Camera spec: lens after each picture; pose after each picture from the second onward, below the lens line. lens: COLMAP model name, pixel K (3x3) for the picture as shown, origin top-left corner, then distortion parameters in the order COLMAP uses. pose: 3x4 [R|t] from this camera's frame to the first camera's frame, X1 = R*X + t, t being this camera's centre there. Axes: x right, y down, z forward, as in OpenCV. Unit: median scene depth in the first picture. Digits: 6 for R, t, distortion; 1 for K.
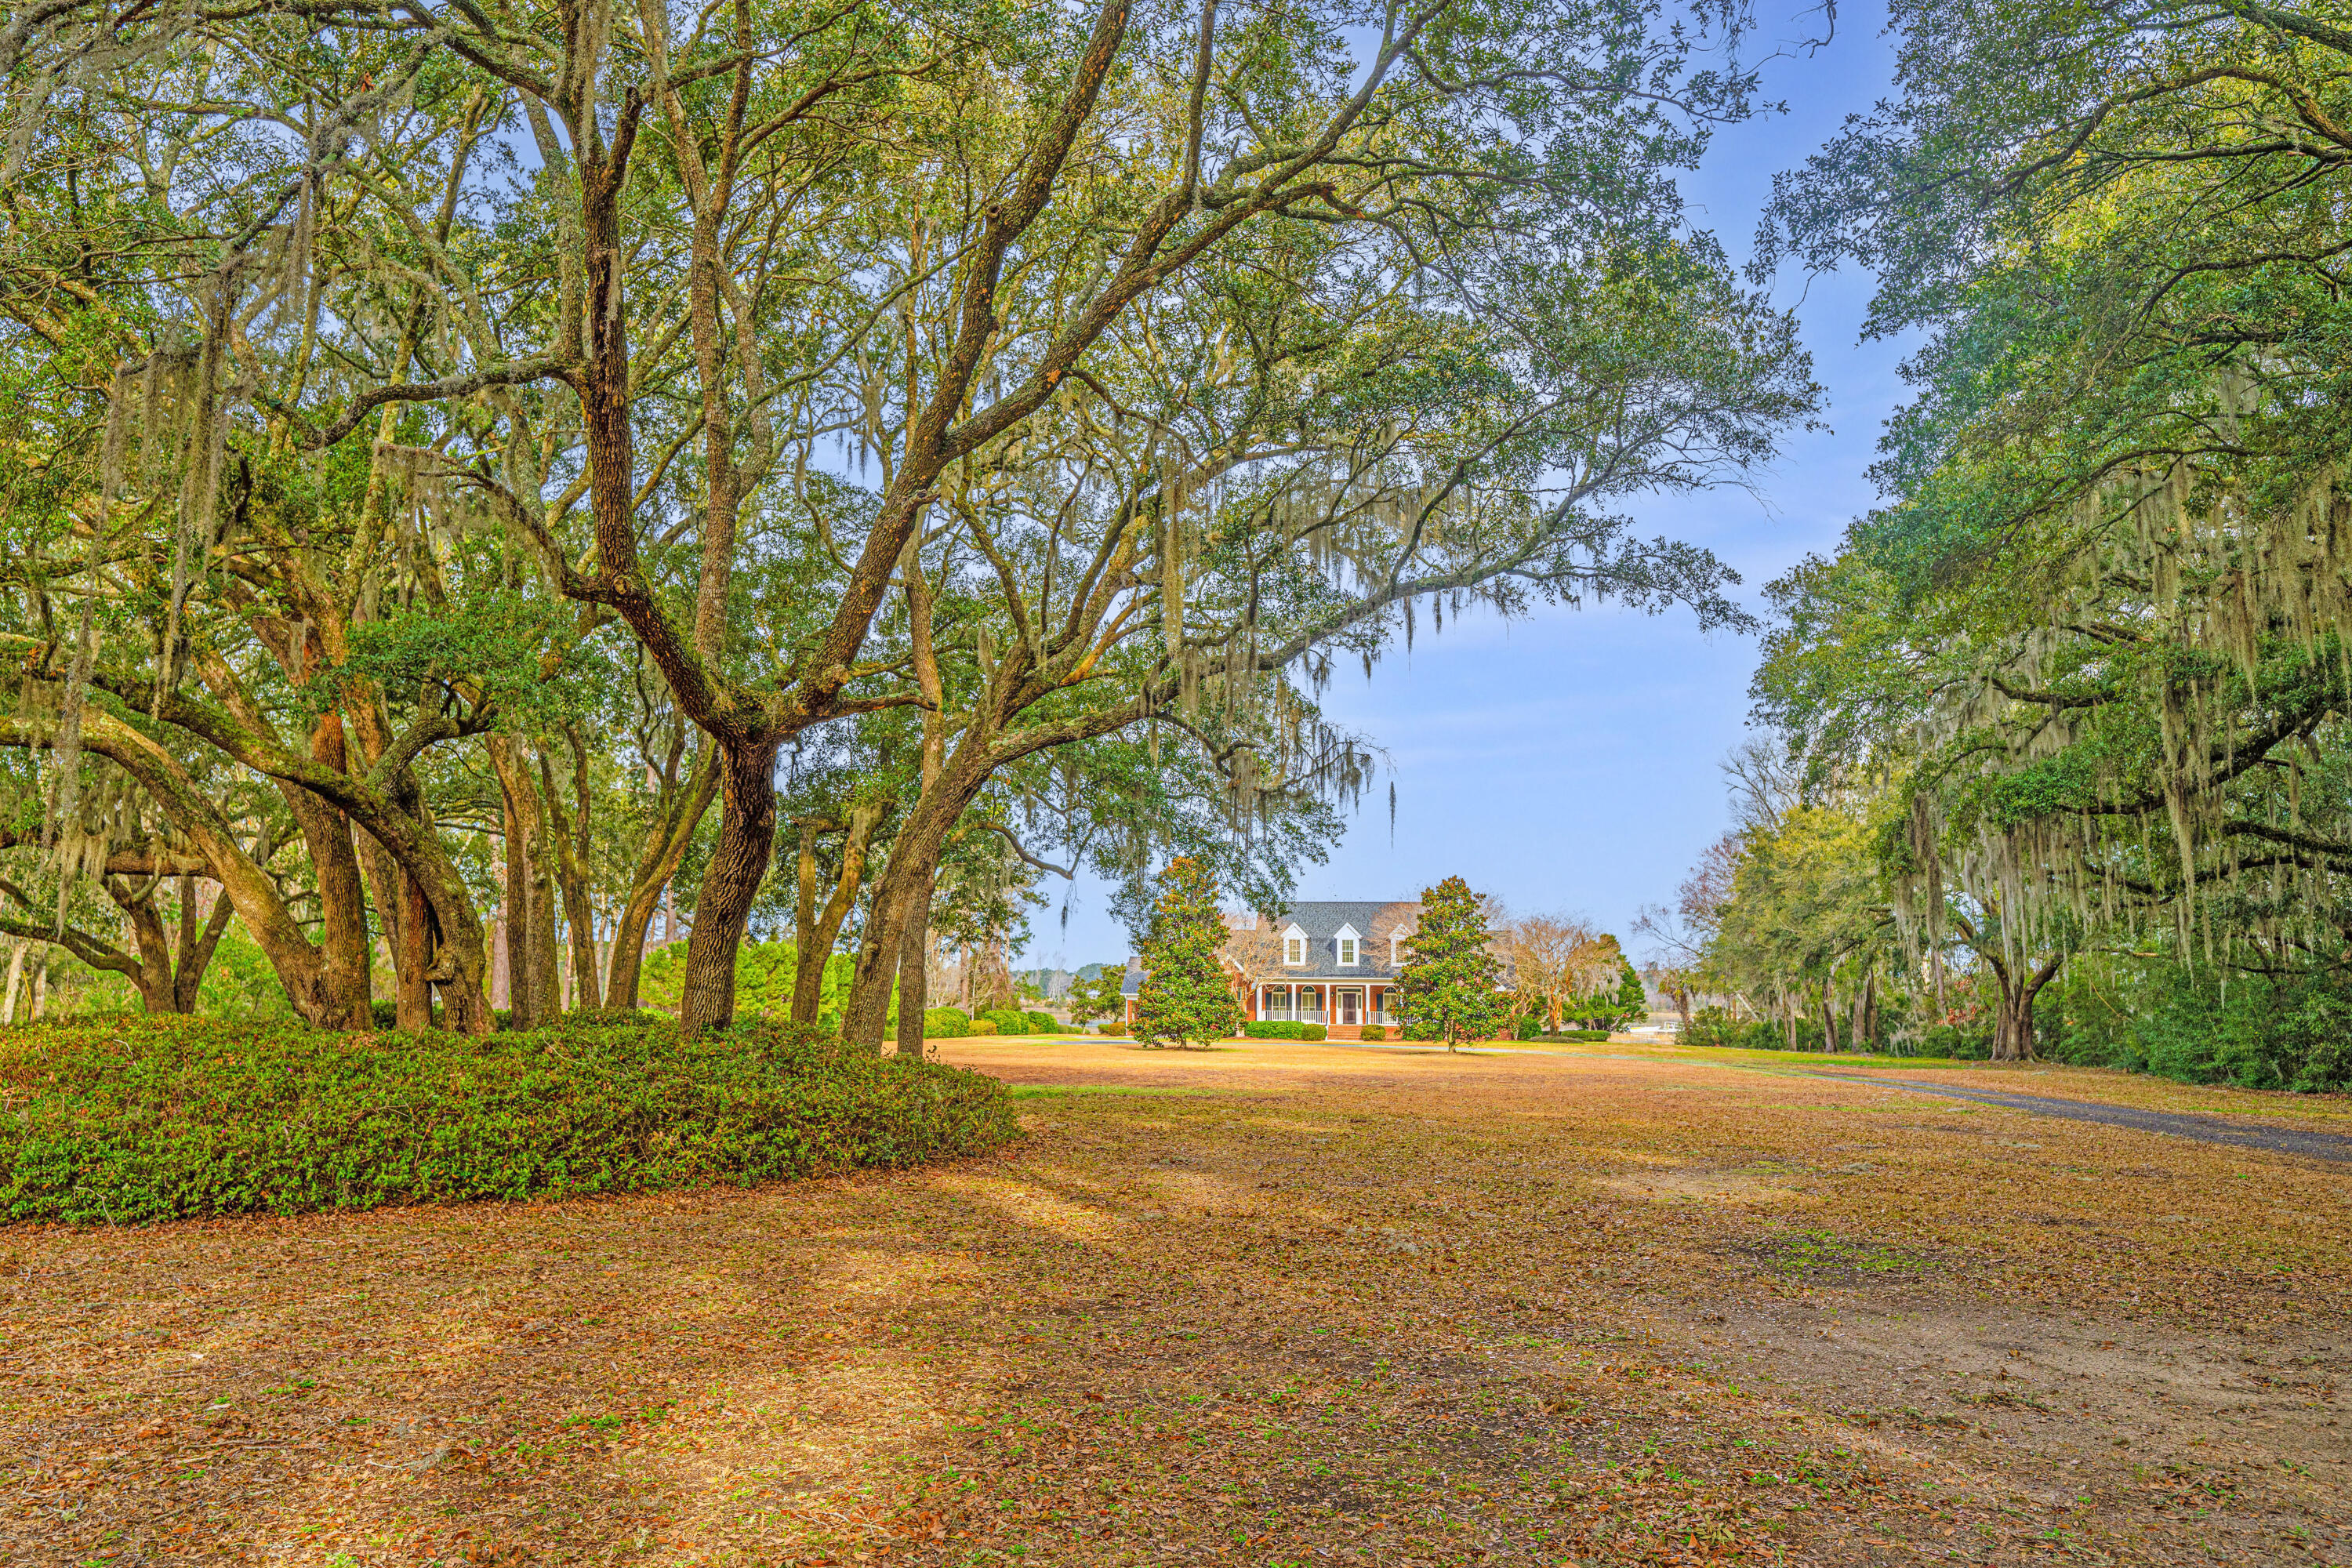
lens RADIAL K [[1552.5, 0, 1164.1], [0, 1552.5, 791.1], [0, 0, 1]] dist [0.004630, 0.000183]
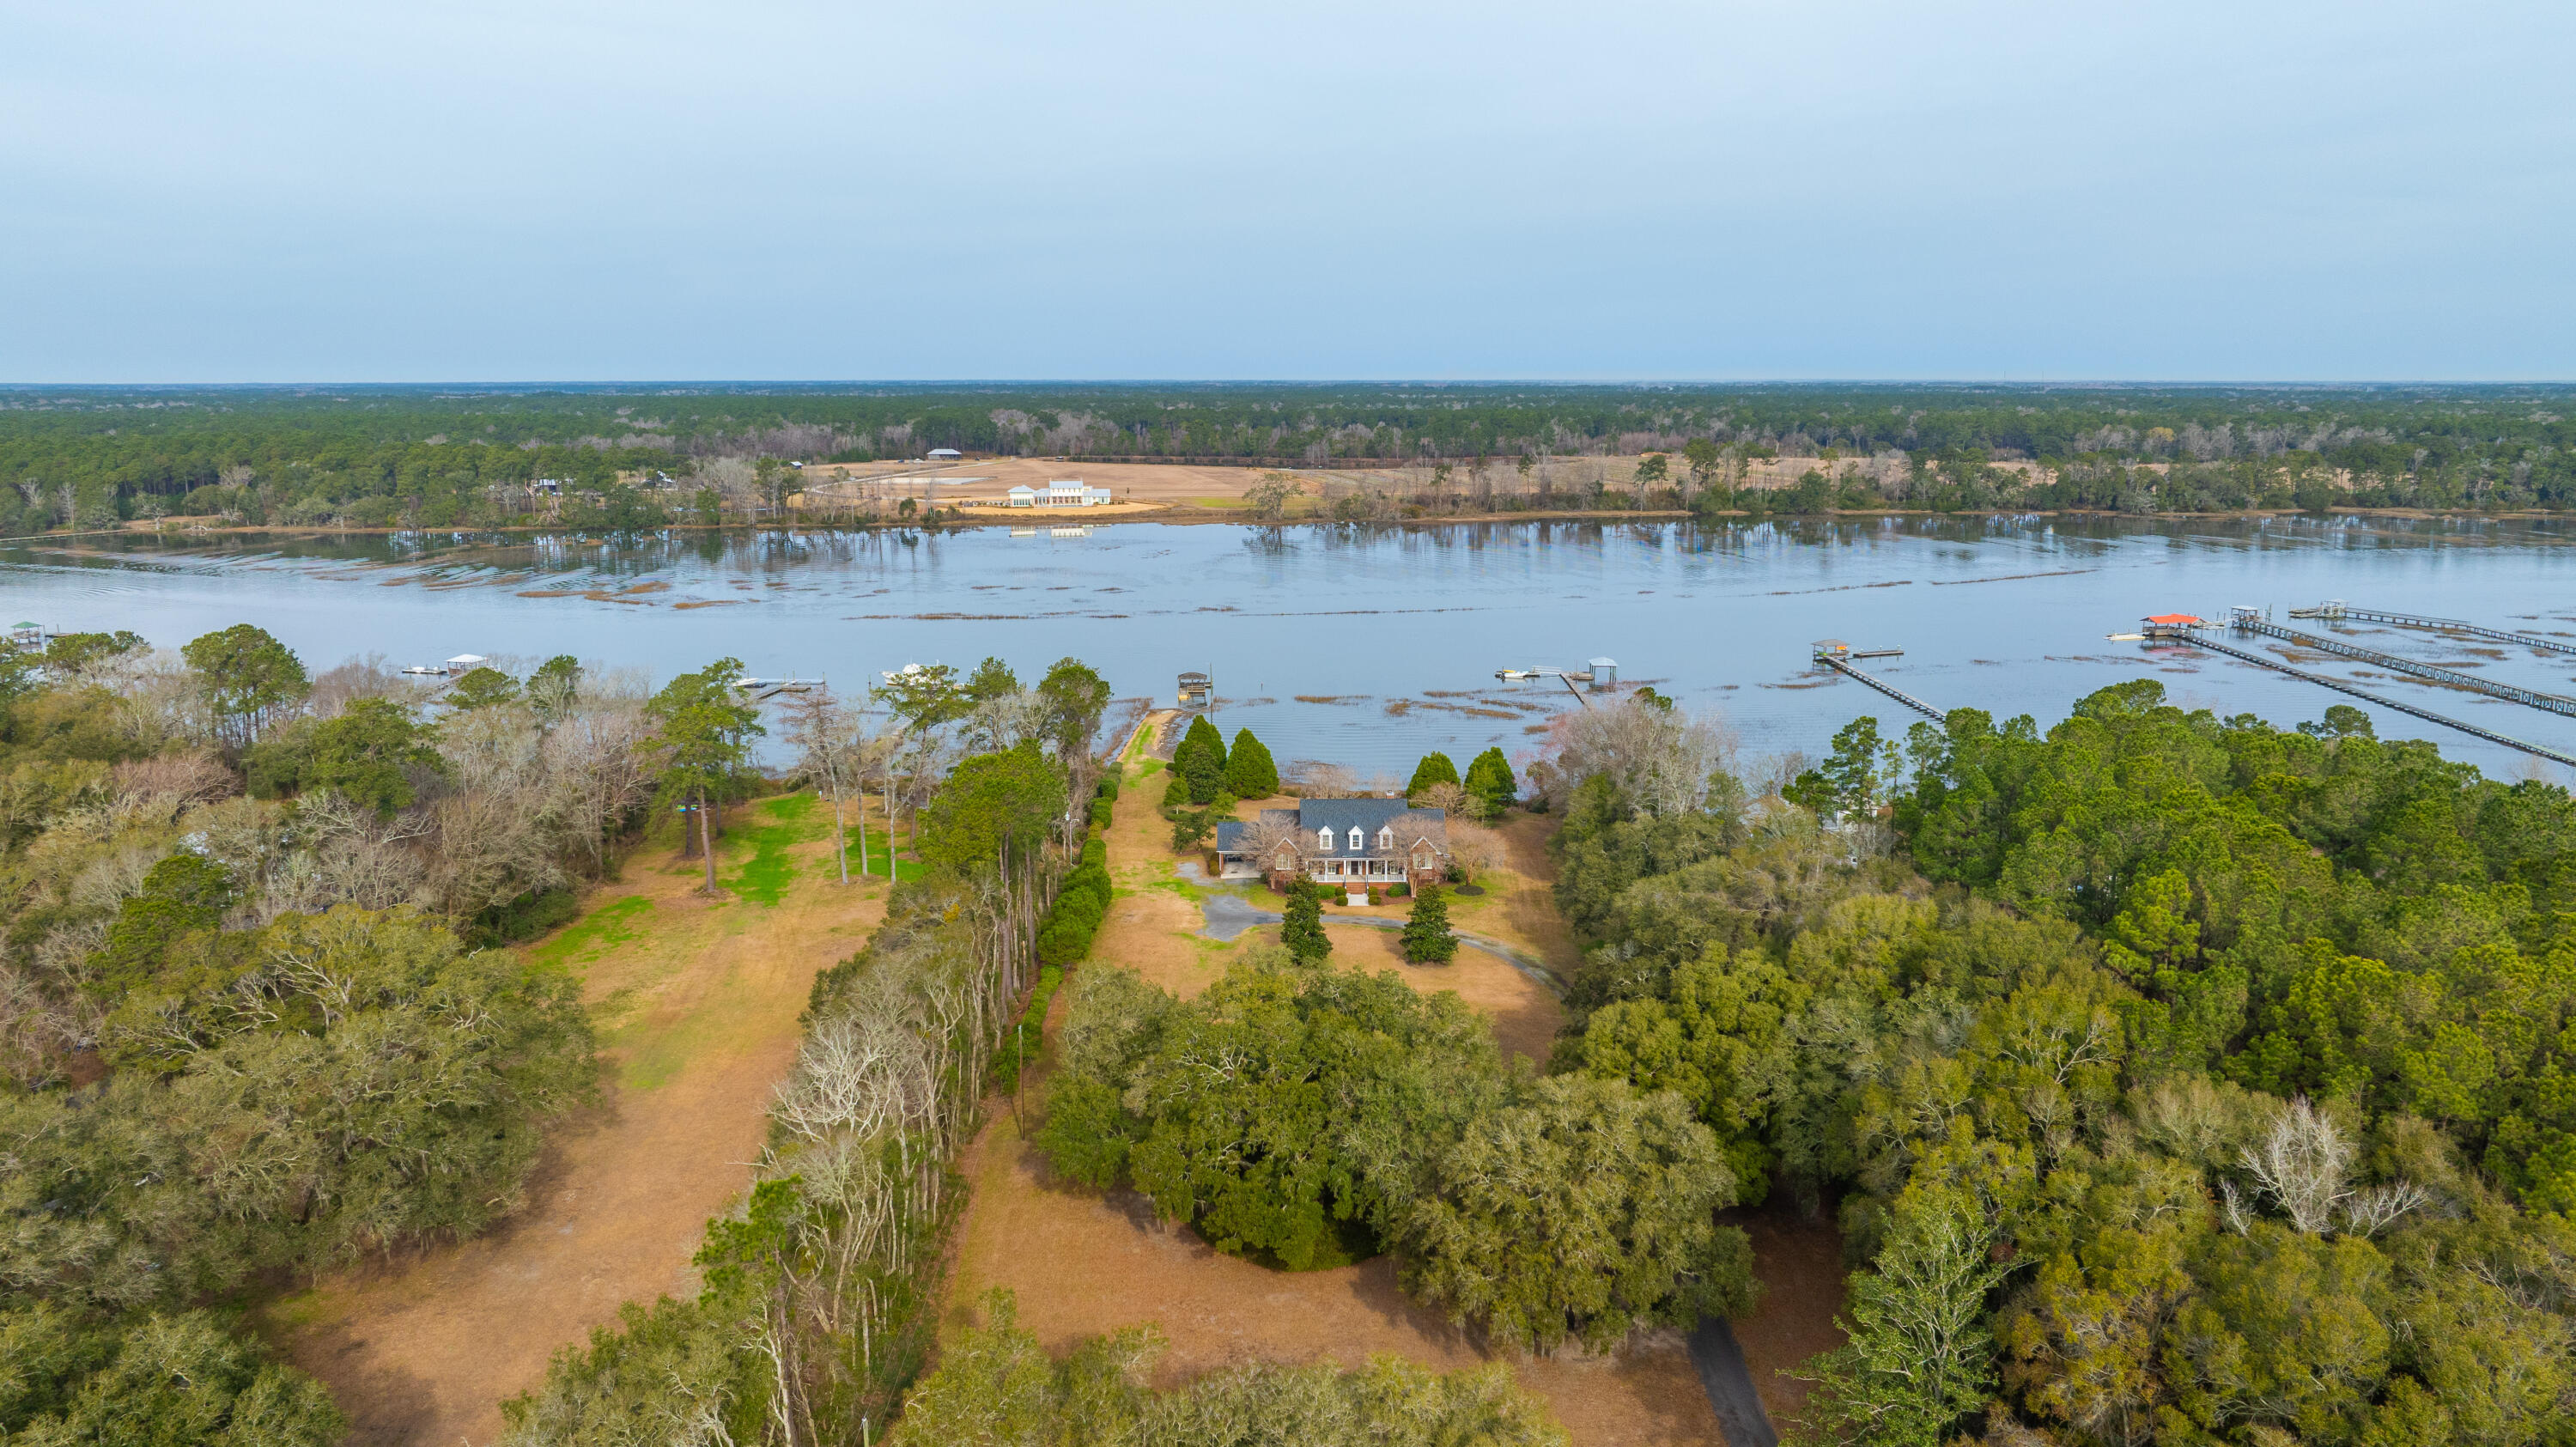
lens RADIAL K [[1826.5, 0, 1292.6], [0, 1826.5, 719.6], [0, 0, 1]] dist [-0.022448, 0.009091]
pose [[0.985673, -0.041153, 0.163568, -0.288236], [-0.011778, 0.950617, 0.310142, -0.674017], [-0.168254, -0.307626, 0.936513, -0.900325]]
